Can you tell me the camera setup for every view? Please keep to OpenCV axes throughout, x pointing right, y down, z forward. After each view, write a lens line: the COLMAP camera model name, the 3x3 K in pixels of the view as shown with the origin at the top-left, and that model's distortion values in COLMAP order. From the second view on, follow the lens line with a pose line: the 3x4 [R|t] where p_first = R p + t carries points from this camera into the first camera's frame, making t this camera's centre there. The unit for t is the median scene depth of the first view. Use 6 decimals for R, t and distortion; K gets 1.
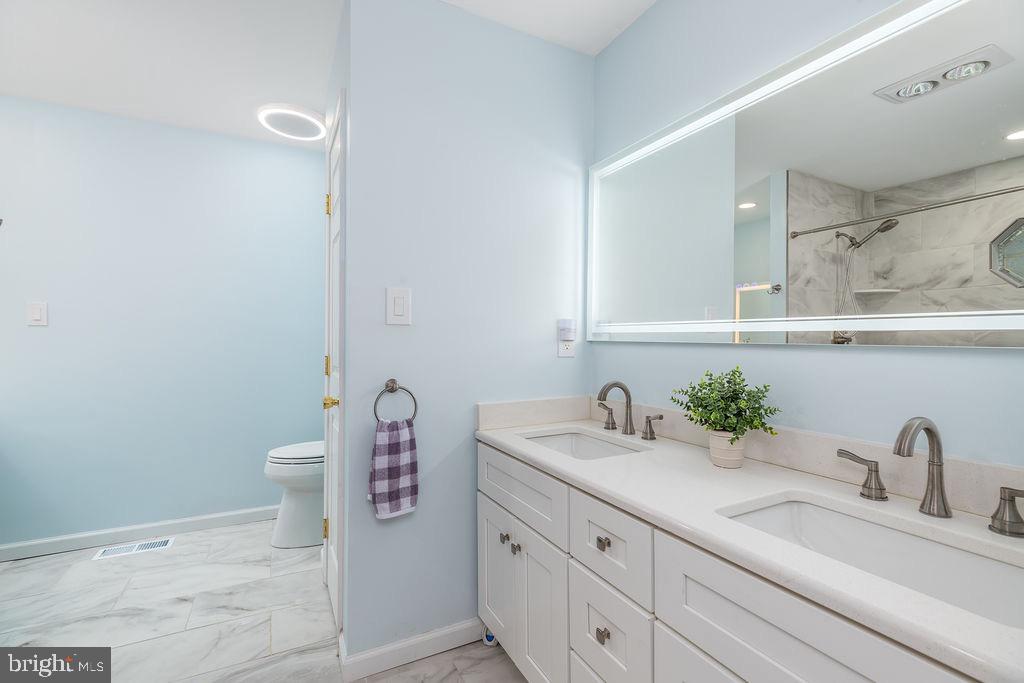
lens RADIAL K [[459.3, 0, 506.6], [0, 459.3, 338.9], [0, 0, 1]] dist [0.003915, 0.001136]
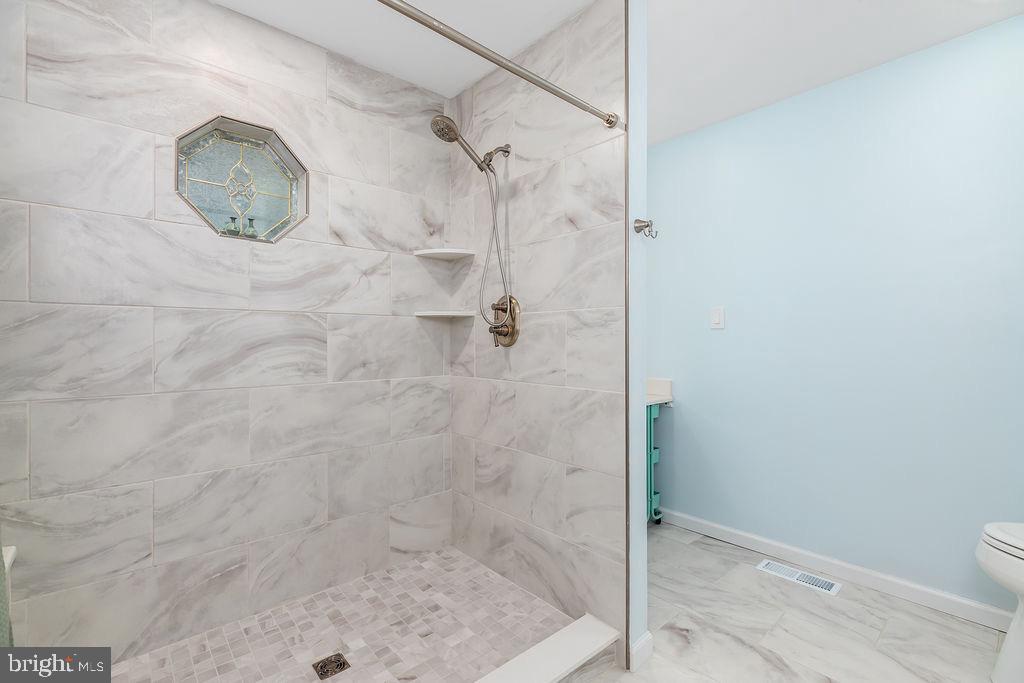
lens RADIAL K [[459.3, 0, 511.5], [0, 459.3, 339.9], [0, 0, 1]] dist [0.003915, 0.001136]
pose [[0.261624, -0.003984, -0.965162, -0.133752], [0.004649, 0.999985, -0.002867, -0.001810], [0.965159, -0.003737, 0.261639, 0.356617]]
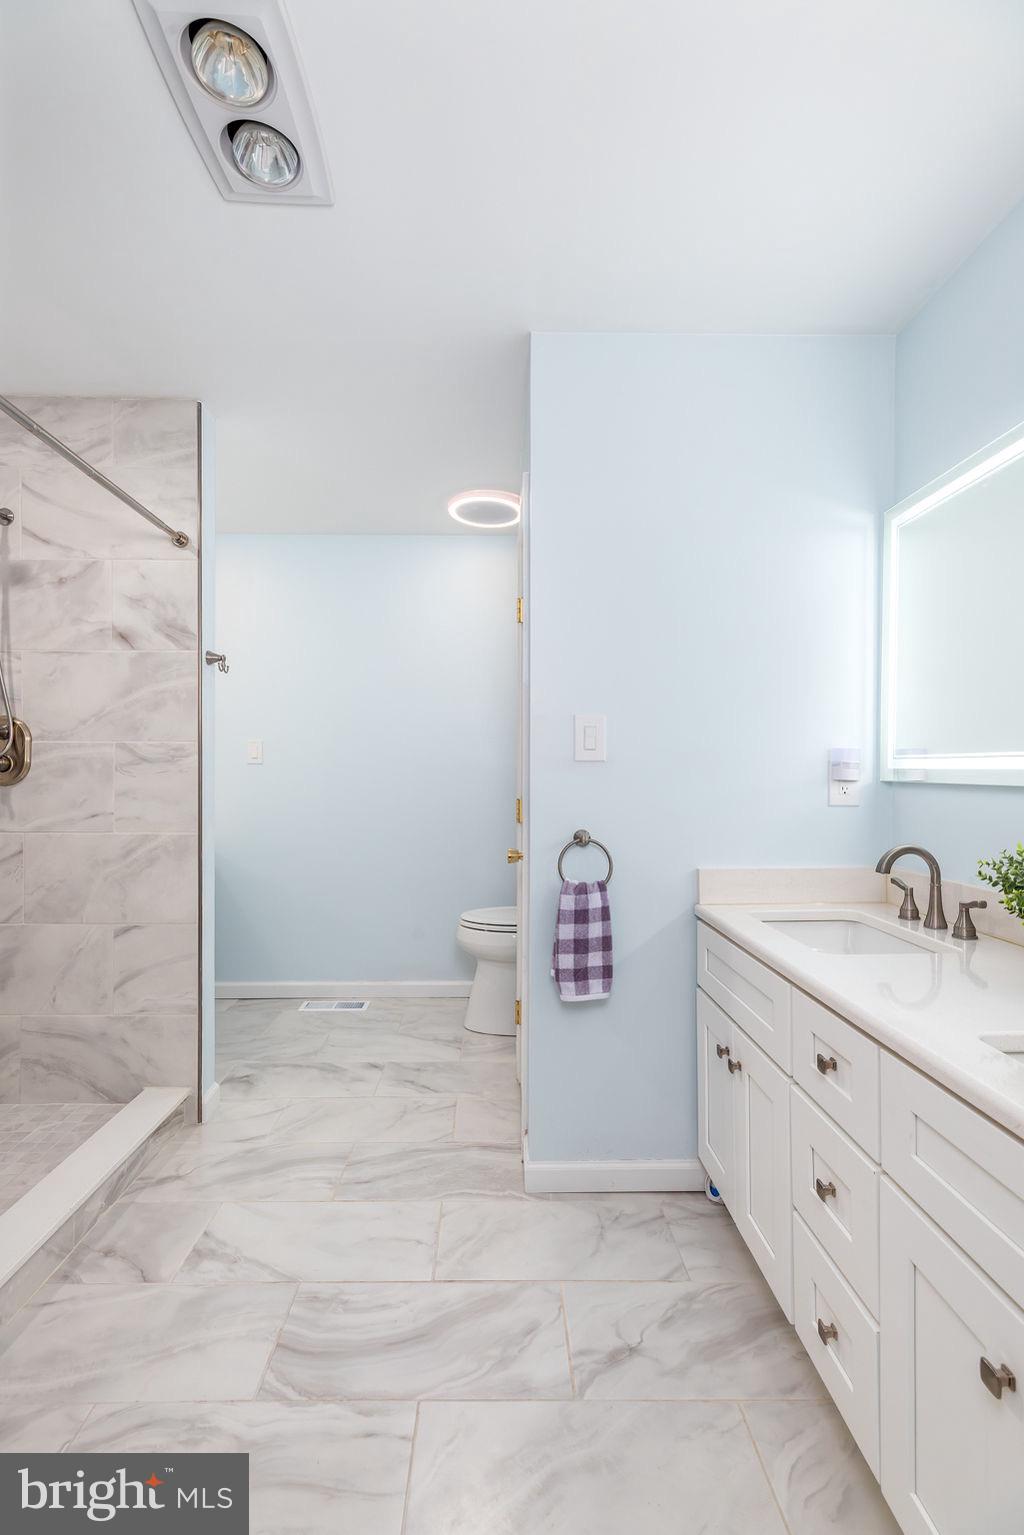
lens RADIAL K [[688.5, 0, 499.4], [0, 688.5, 774.8], [0, 0, 1]] dist [0.003915, 0.001136]
pose [[0.897659, -0.001211, -0.440690, 0.138835], [0.002469, 0.999994, 0.002280, -0.009719], [0.440684, -0.003135, 0.897657, -0.123576]]
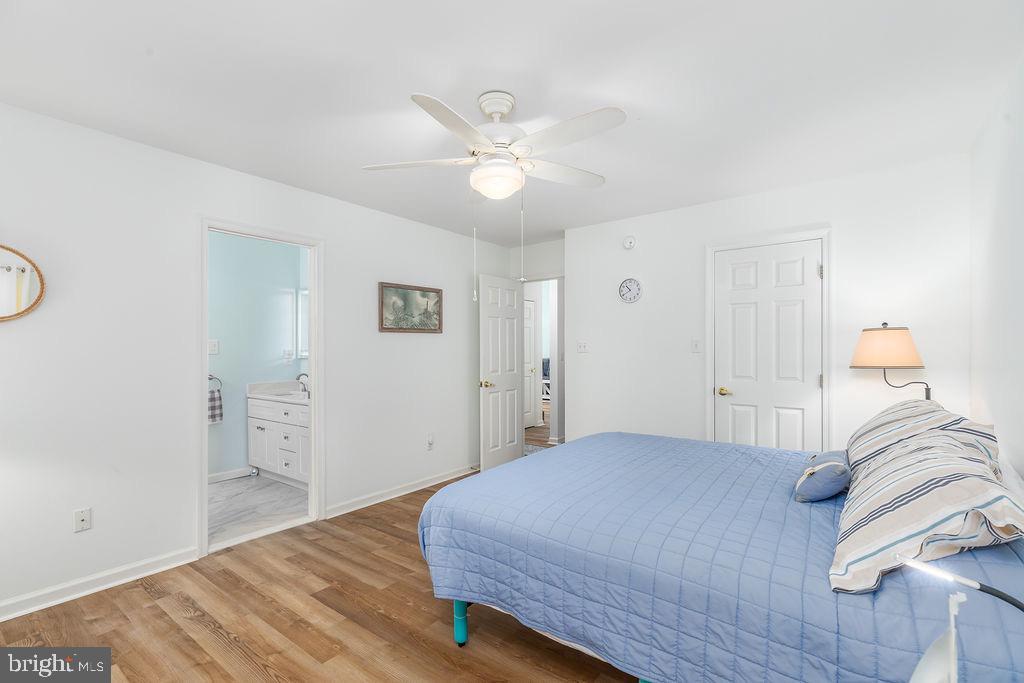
lens RADIAL K [[459.3, 0, 500.7], [0, 459.3, 349.4], [0, 0, 1]] dist [0.003915, 0.001136]
pose [[0.901271, -0.007086, 0.433197, 0.102684], [0.006714, 0.999975, 0.002387, -0.049836], [-0.433203, 0.000757, 0.901296, -1.974542]]
